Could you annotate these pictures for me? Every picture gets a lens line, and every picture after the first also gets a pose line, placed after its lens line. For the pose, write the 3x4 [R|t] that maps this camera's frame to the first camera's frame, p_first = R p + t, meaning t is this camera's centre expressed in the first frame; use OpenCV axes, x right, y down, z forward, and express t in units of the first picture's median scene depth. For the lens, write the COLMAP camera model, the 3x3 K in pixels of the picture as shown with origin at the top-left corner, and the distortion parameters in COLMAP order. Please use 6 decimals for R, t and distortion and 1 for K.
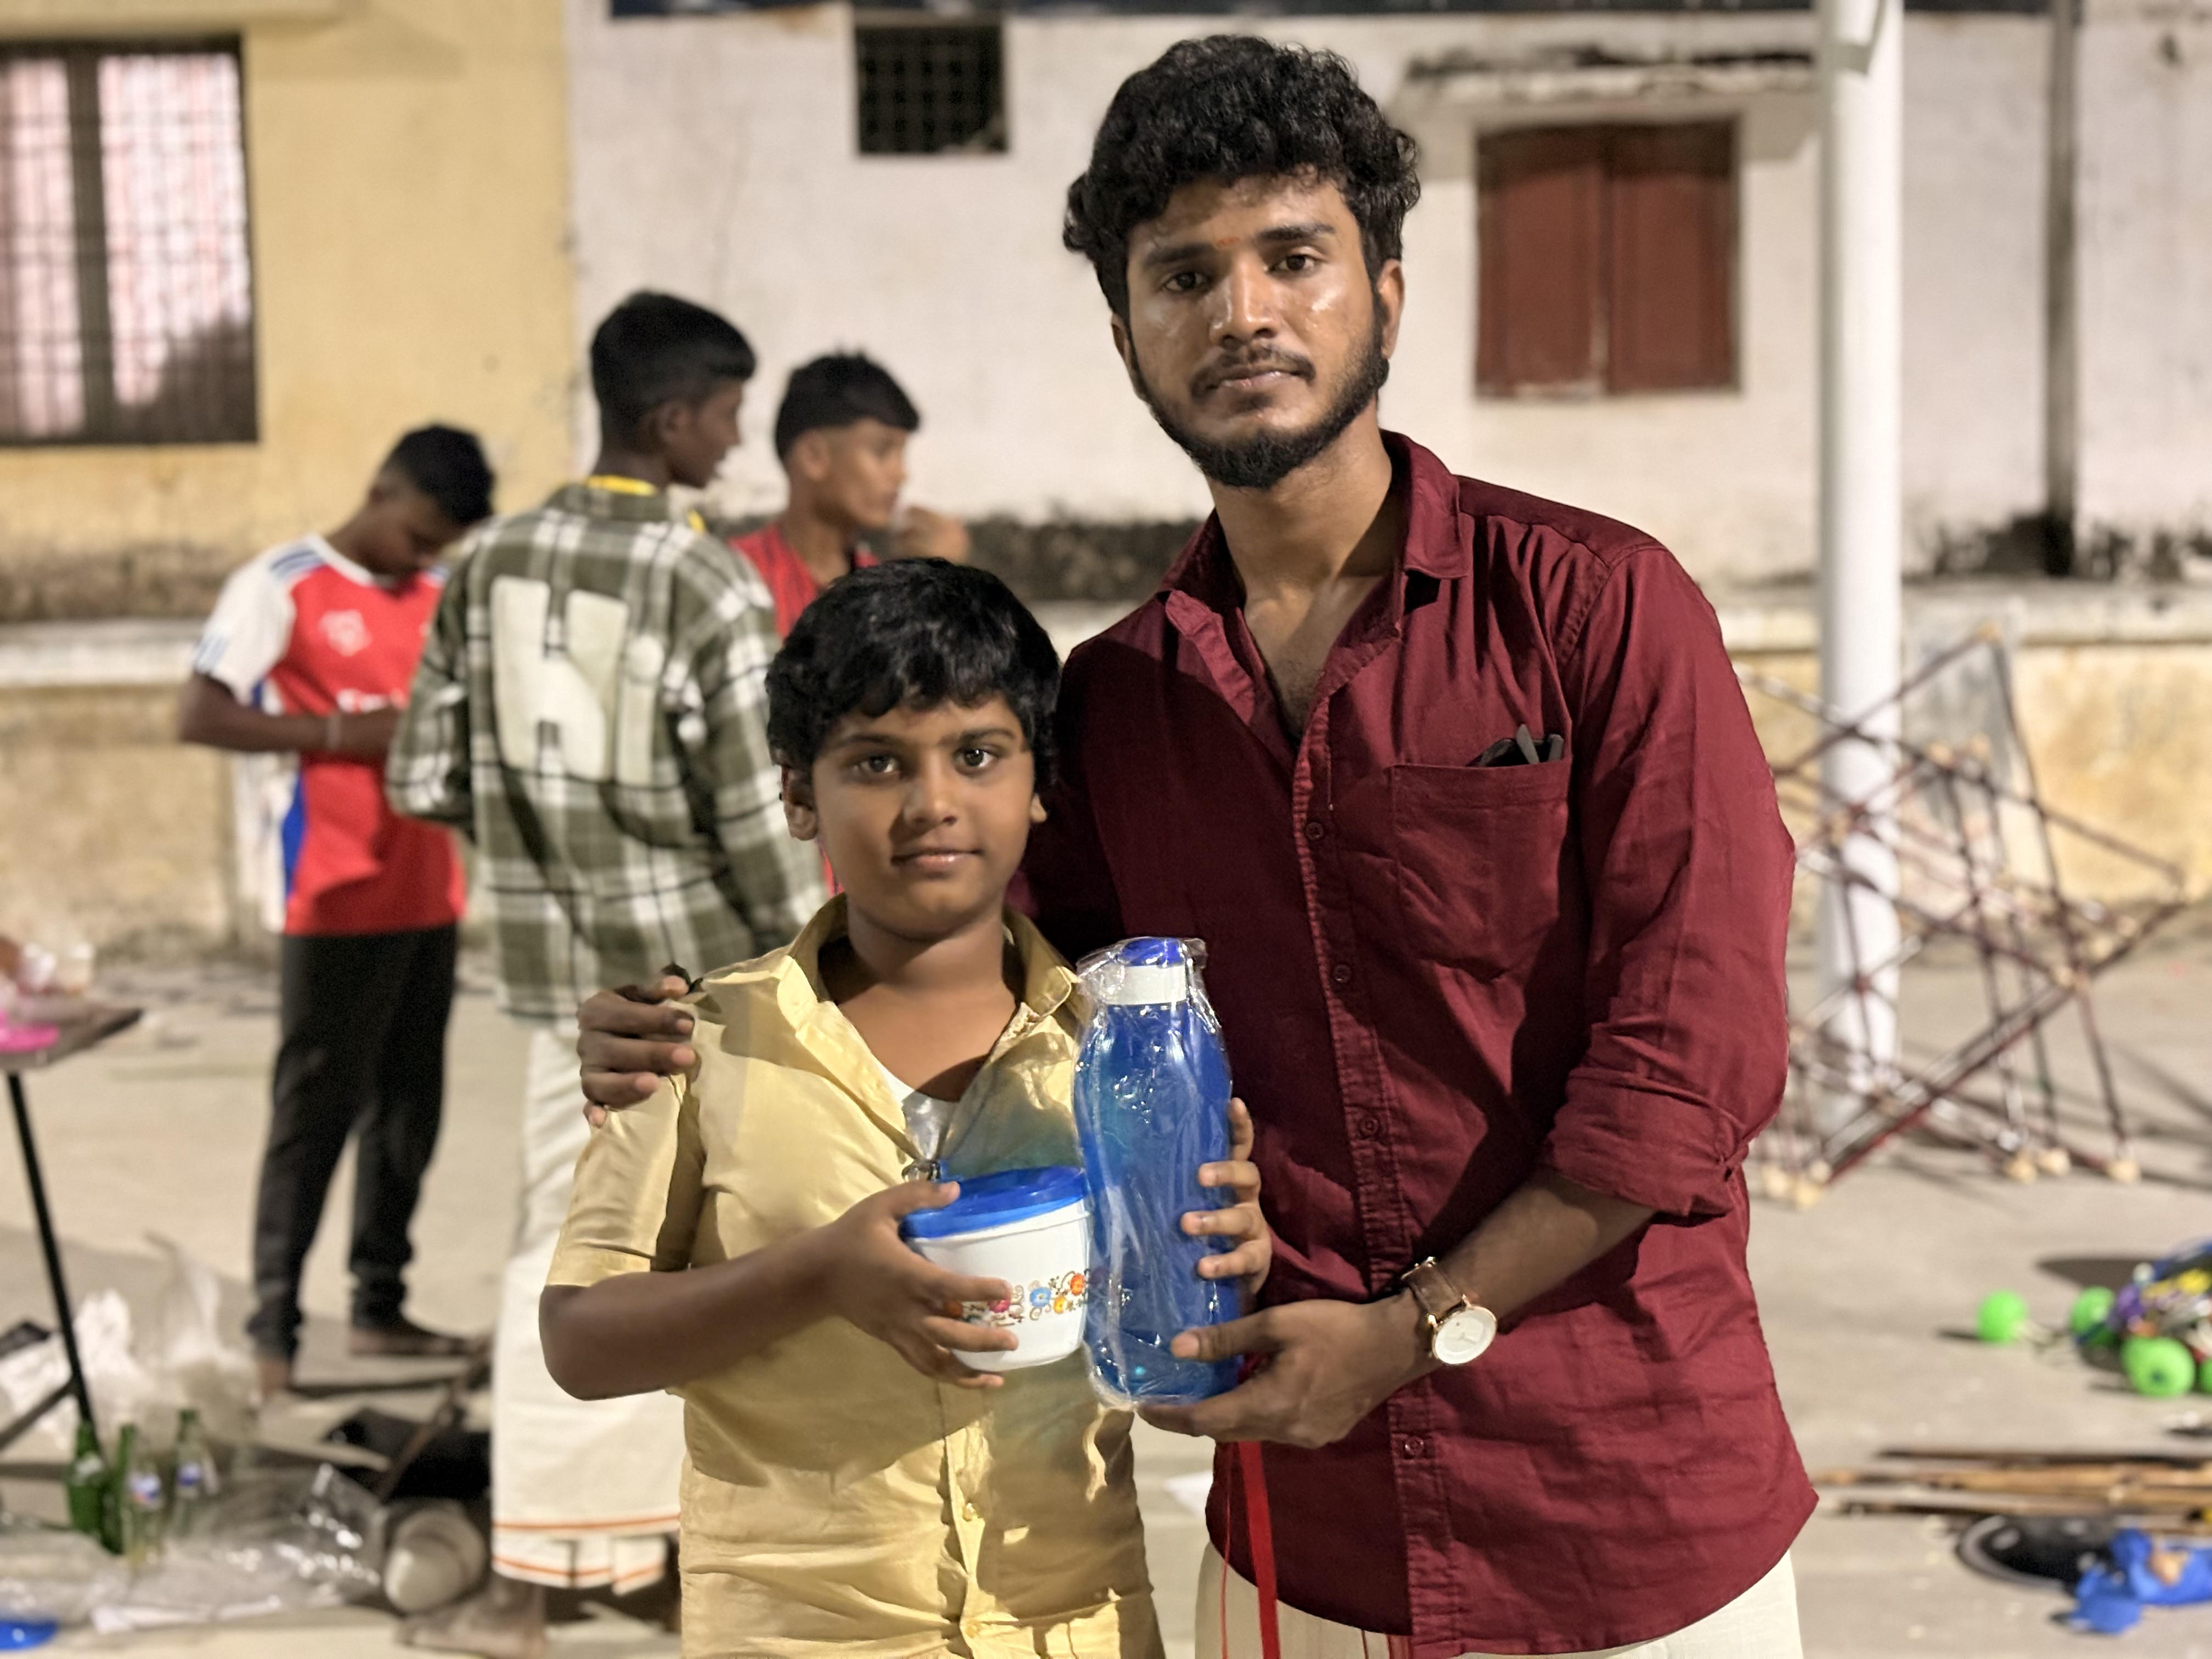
lens RADIAL K [[3378.5, 0, 1092.8], [0, 3378.5, 836.1], [0, 0, 1]] dist [0.219369, -0.848579]
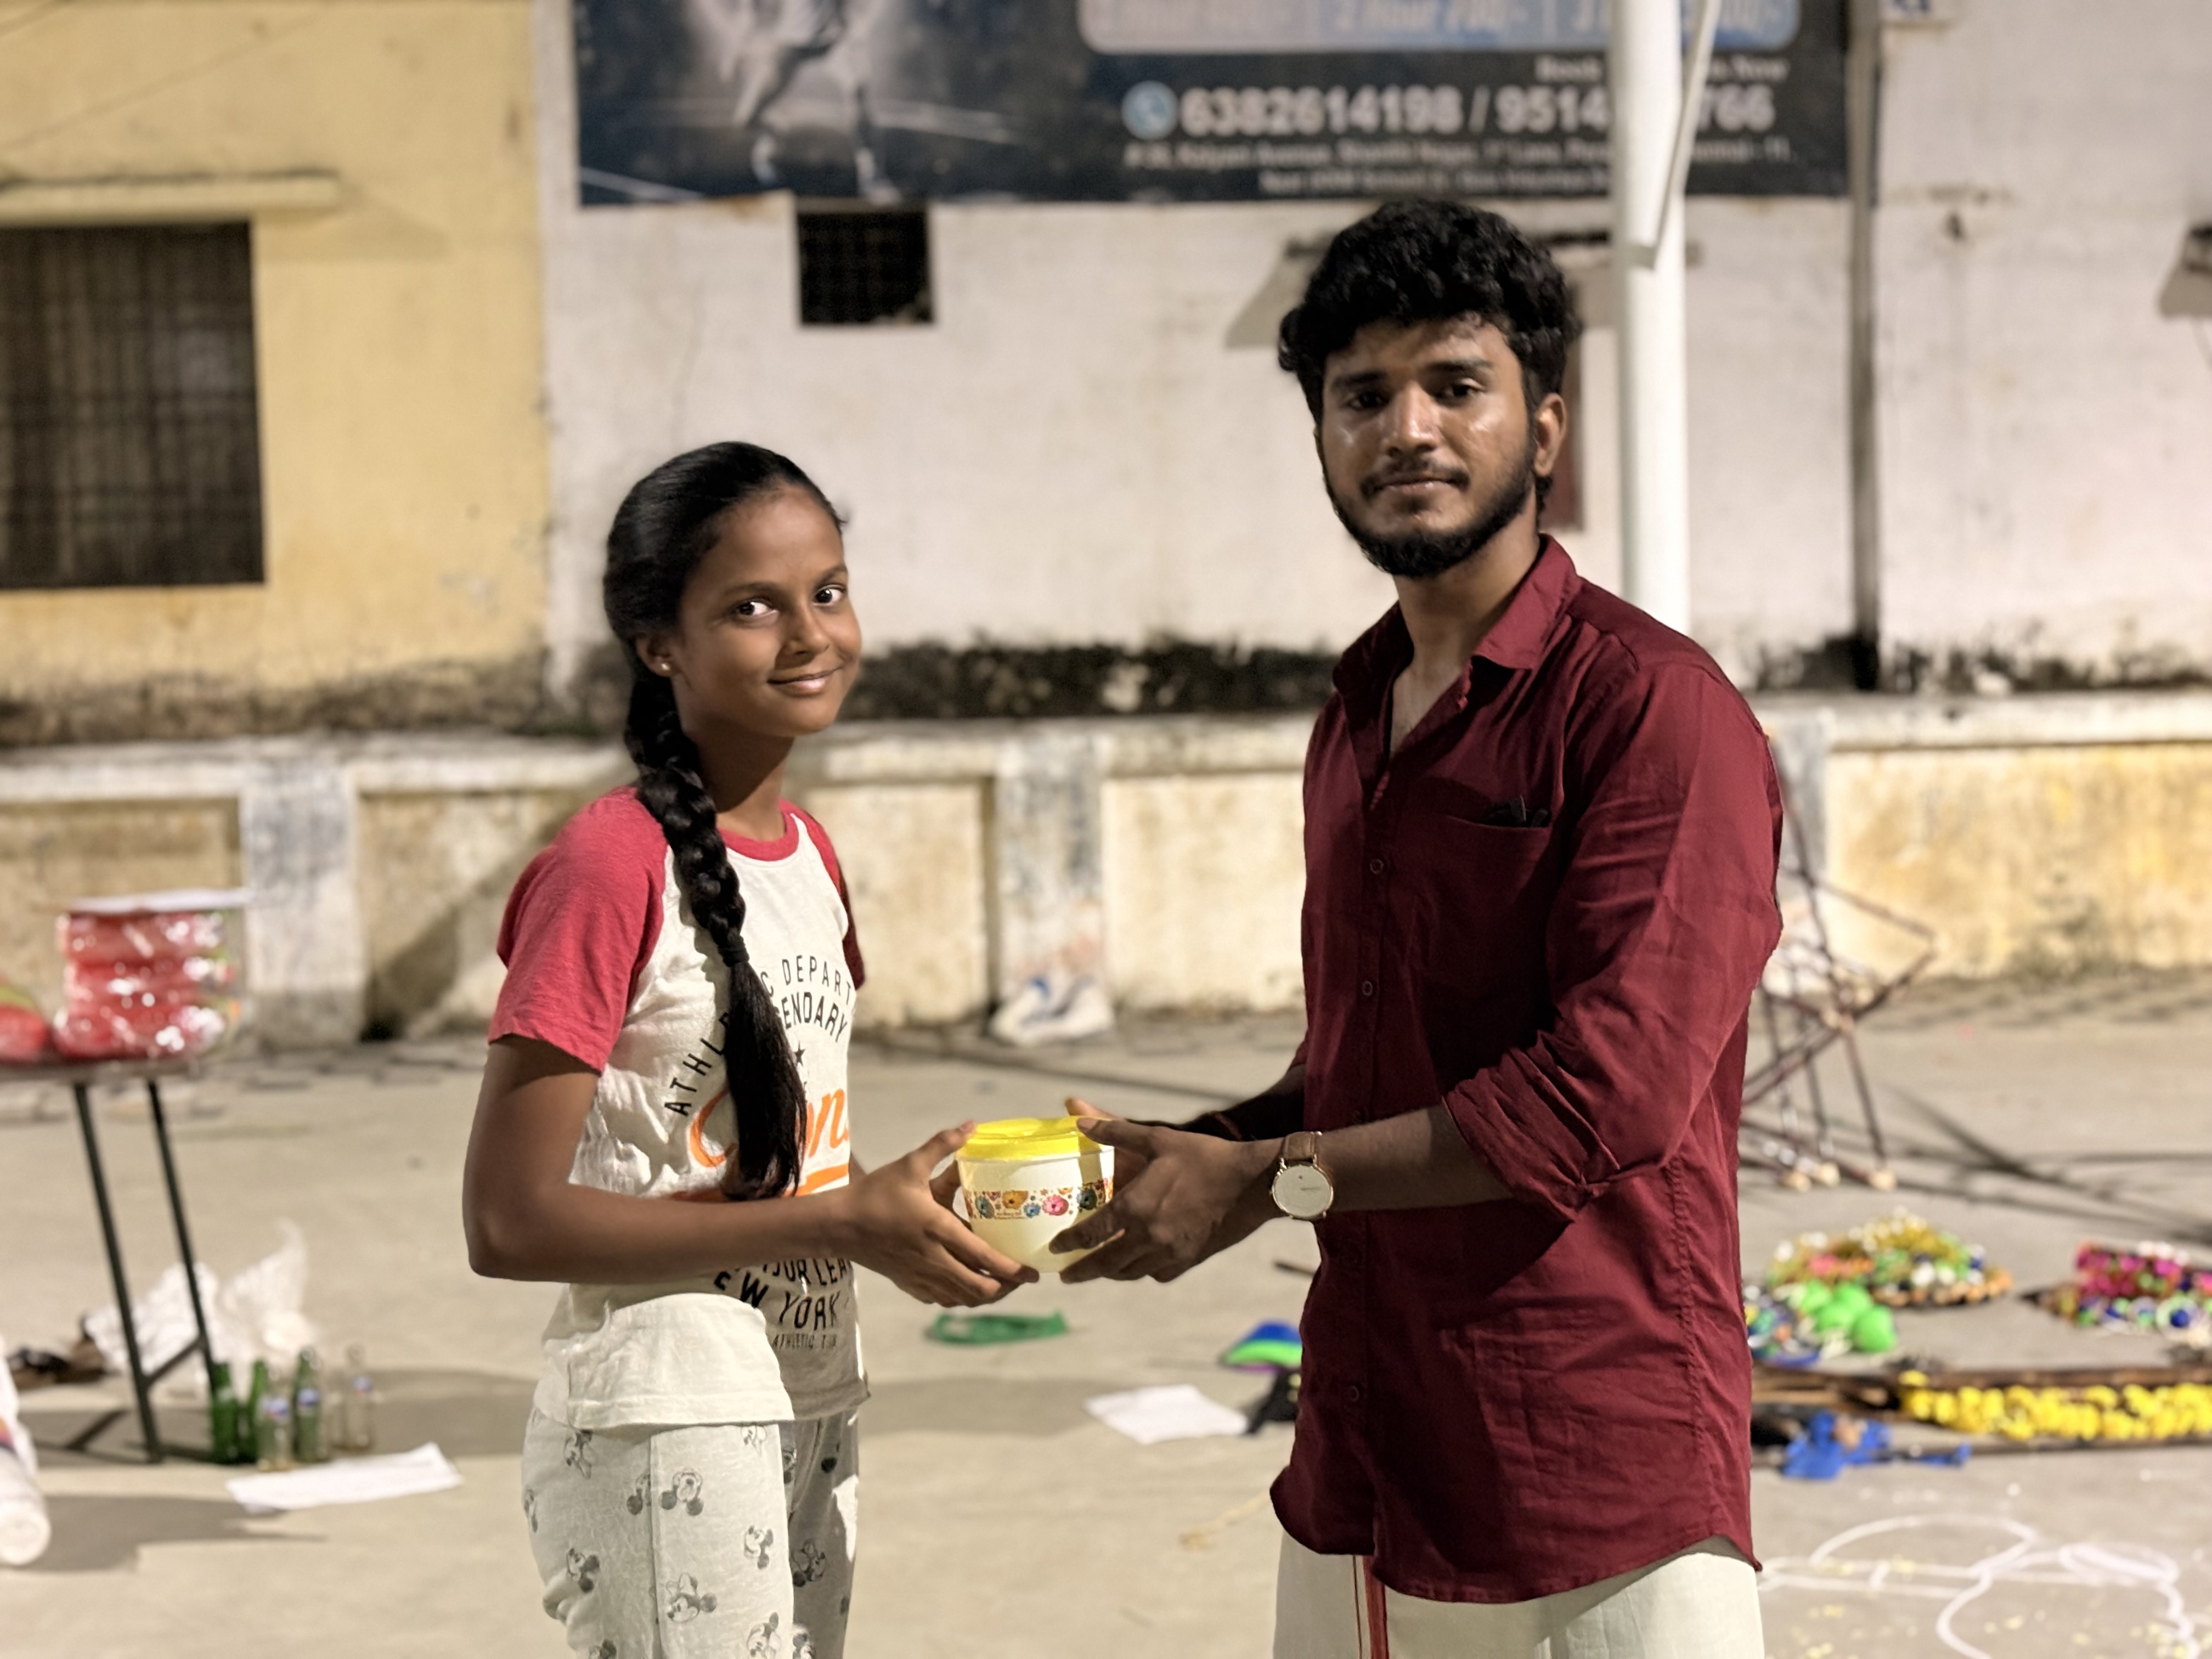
lens RADIAL K [[3360.1, 0, 1102.2], [0, 3360.1, 830.8], [0, 0, 1]] dist [0.246865, -0.983967]
pose [[0.999574, -0.009262, 0.027668, -0.001612], [0.010362, 0.999151, -0.039868, 0.013028], [-0.027275, 0.040138, 0.998822, -0.116007]]
